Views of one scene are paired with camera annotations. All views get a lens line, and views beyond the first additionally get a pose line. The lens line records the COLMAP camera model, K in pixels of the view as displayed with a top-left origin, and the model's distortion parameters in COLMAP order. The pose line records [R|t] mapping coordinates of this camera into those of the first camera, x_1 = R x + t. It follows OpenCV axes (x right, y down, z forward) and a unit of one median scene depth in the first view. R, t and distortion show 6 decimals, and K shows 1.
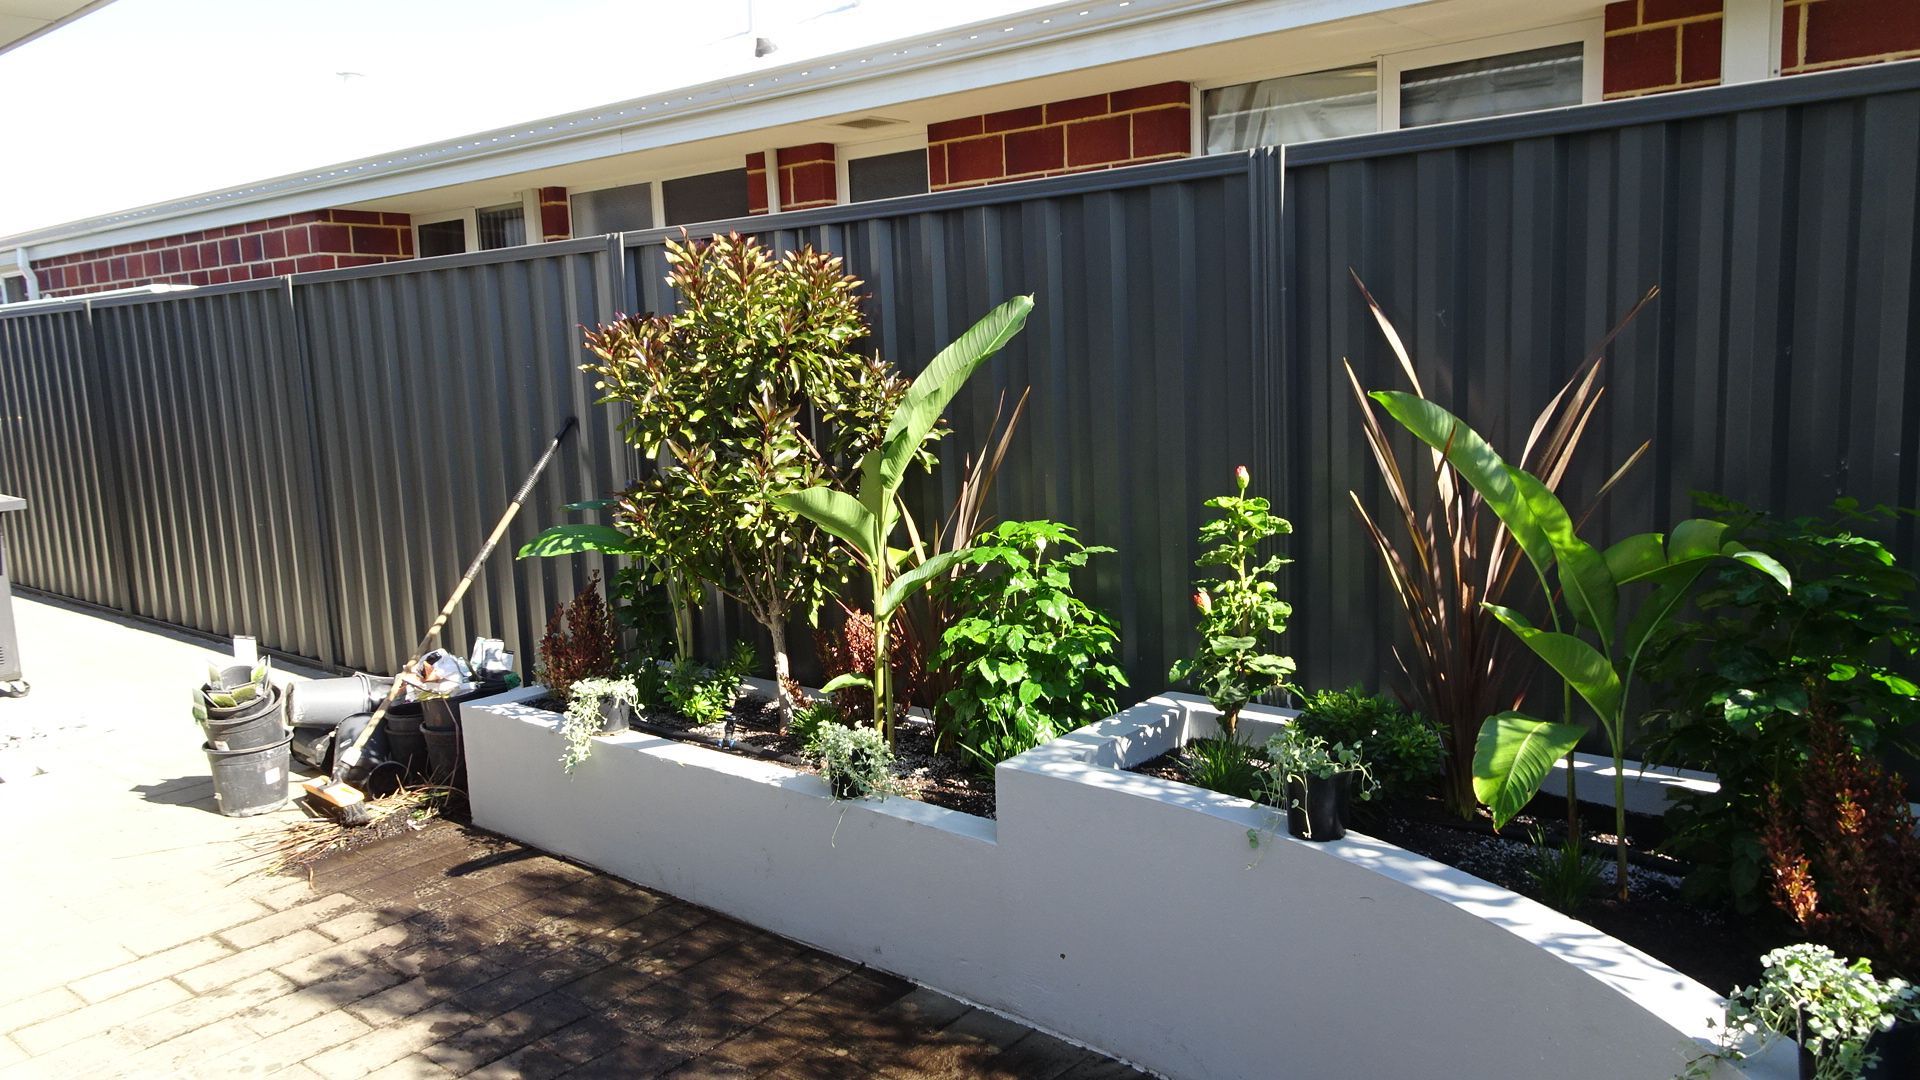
lens RADIAL K [[1373.3, 0, 966.8], [0, 1373.3, 538.9], [0, 0, 1]] dist [0.011228, 0.004516]
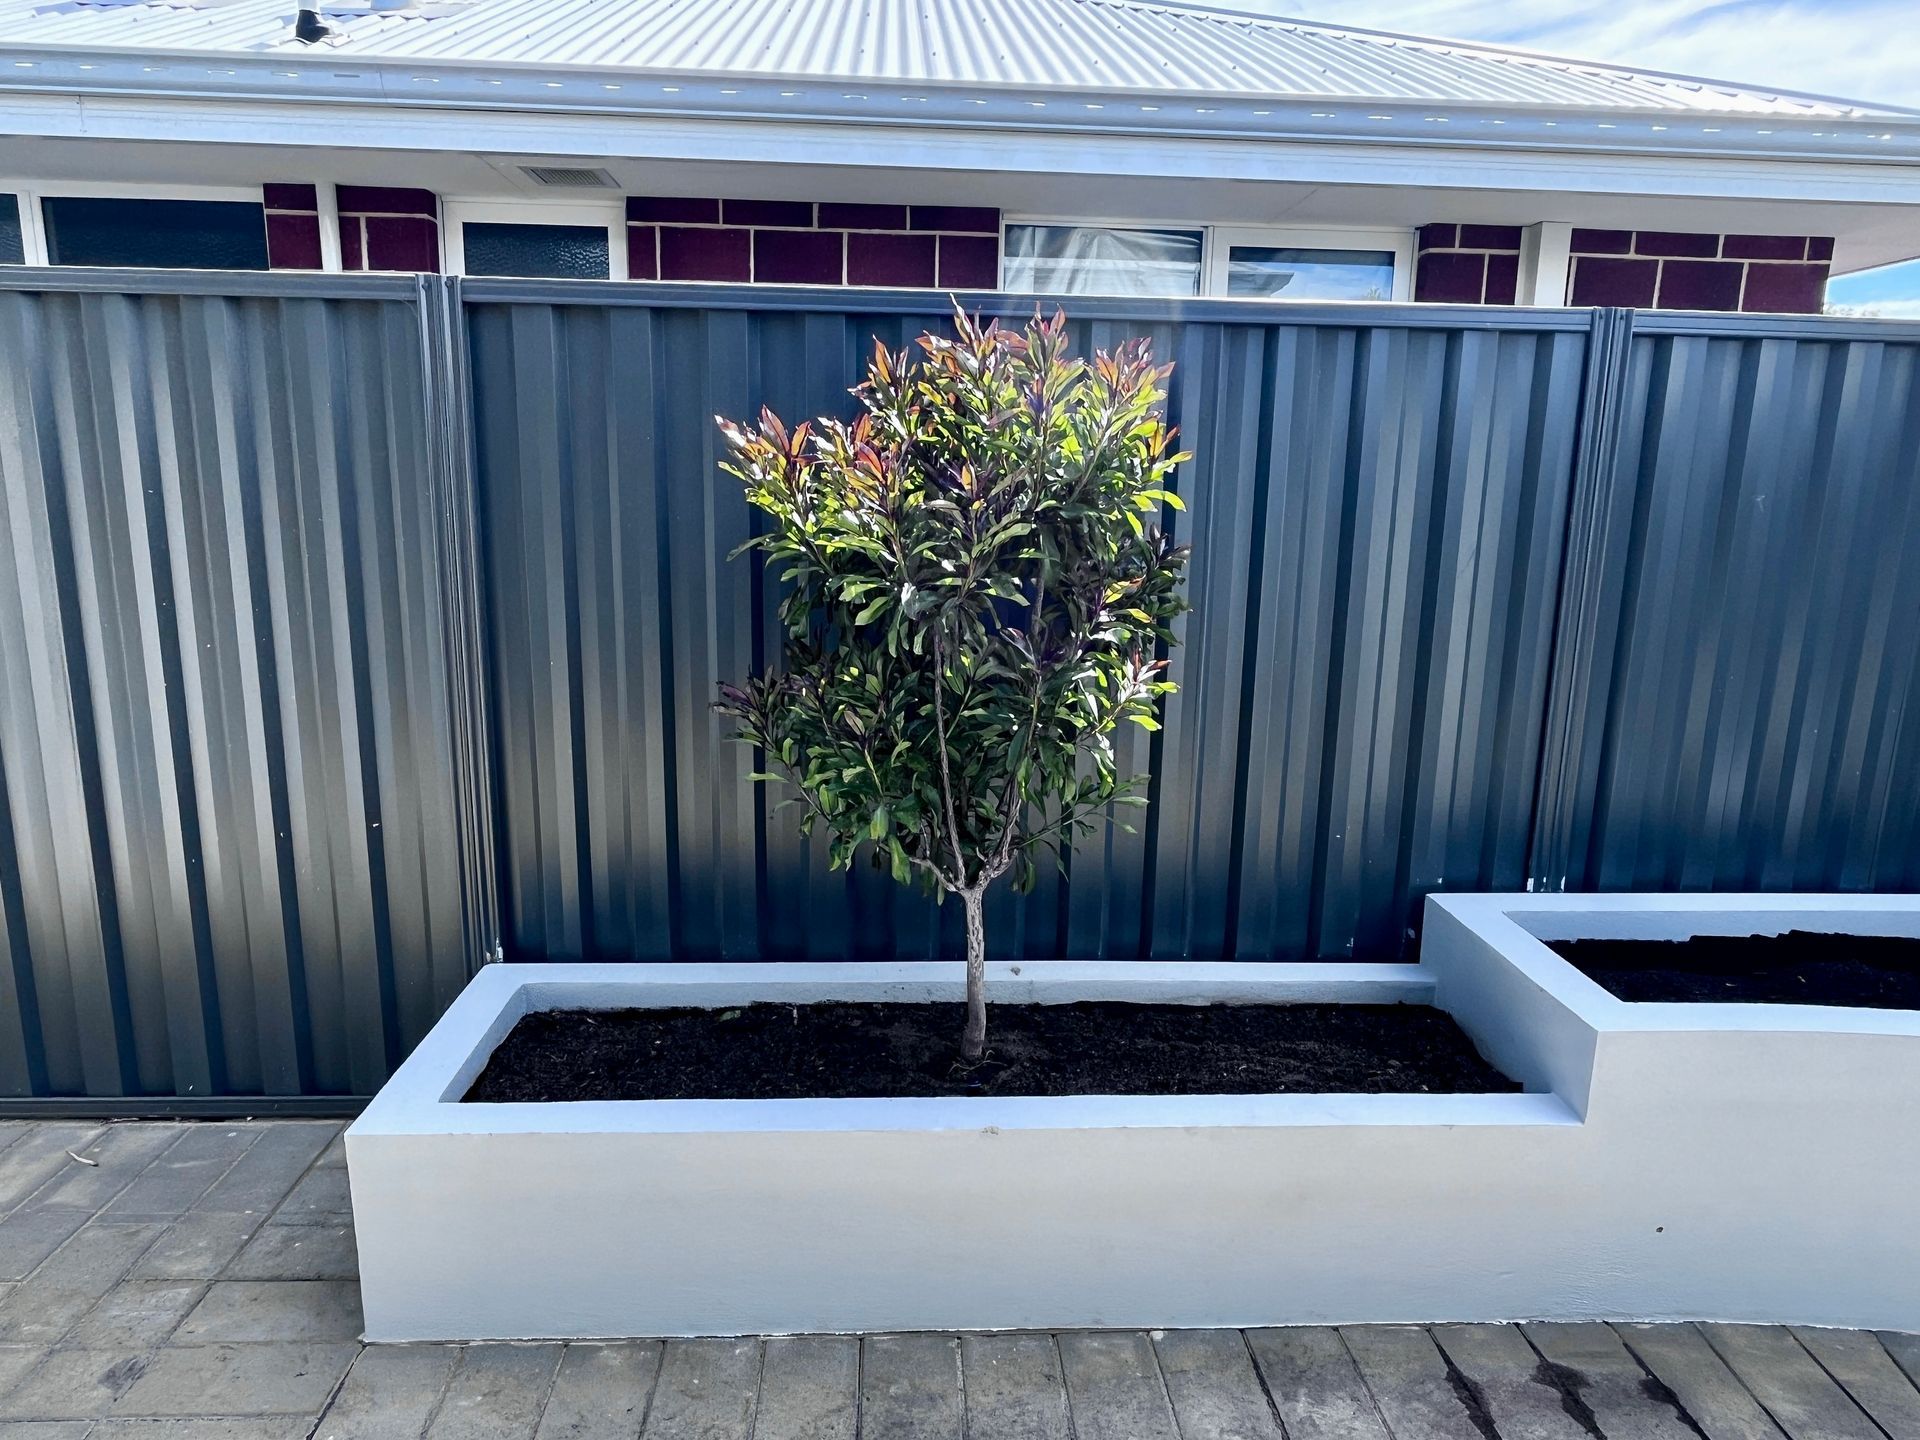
lens RADIAL K [[1207.2, 0, 949.6], [0, 1207.2, 723.6], [0, 0, 1]] dist [-0.003175, -0.001502]
pose [[0.728508, -0.082111, 0.680098, -0.733615], [0.050100, 0.996518, 0.066647, -0.082936], [-0.683203, -0.014481, 0.730085, 0.730437]]
